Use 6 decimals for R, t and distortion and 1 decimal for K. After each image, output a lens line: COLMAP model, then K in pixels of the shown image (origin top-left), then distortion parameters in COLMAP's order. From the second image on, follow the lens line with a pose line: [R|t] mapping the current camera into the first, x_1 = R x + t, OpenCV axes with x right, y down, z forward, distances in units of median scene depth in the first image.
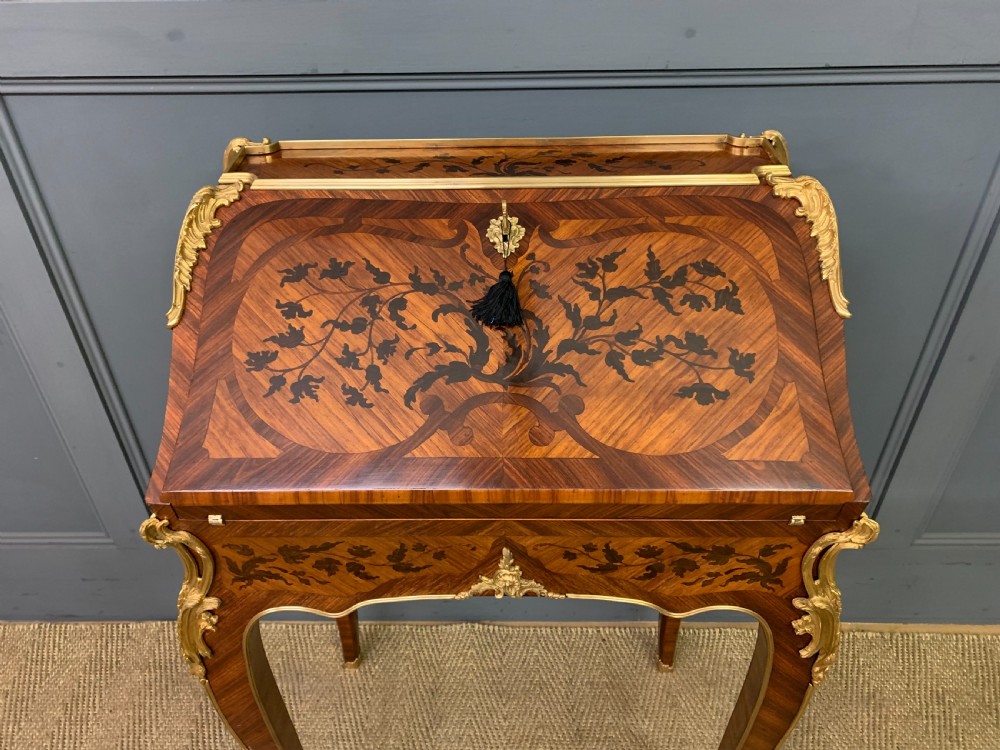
lens RADIAL K [[778.8, 0, 491.1], [0, 778.8, 370.2], [0, 0, 1]] dist [0.037727, -0.031498]
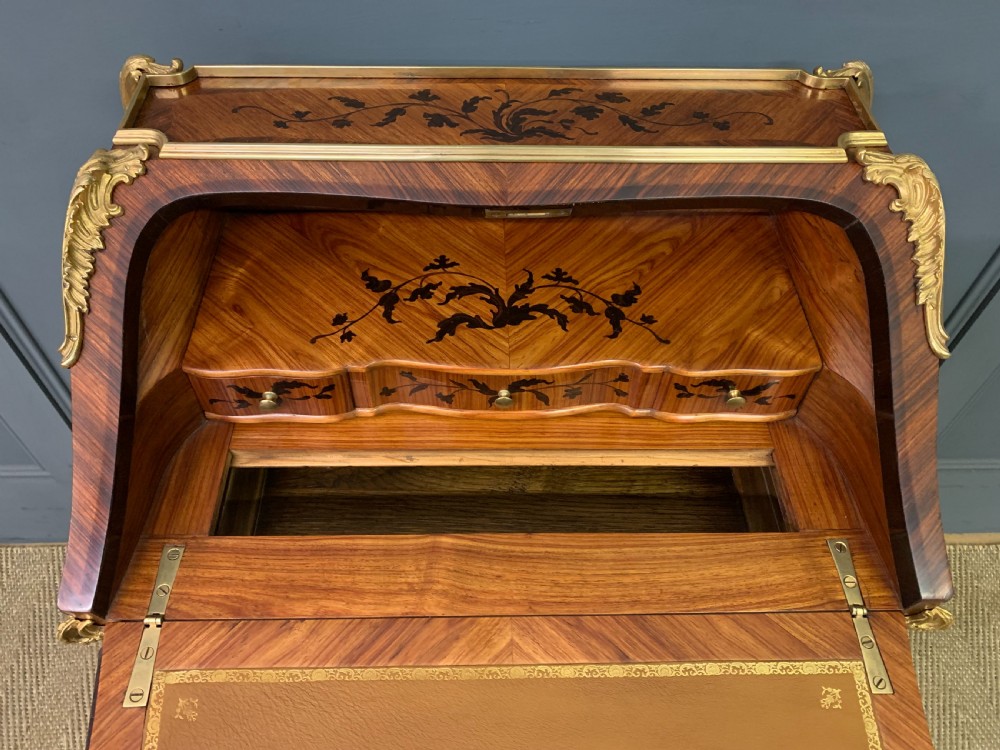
lens RADIAL K [[784.7, 0, 495.6], [0, 784.7, 382.4], [0, 0, 1]] dist [0.010558, -0.000788]
pose [[0.998343, -0.005388, 0.057289, -0.042817], [-0.009483, 0.966589, 0.256154, -0.236604], [-0.056755, -0.256273, 0.964937, 0.246335]]
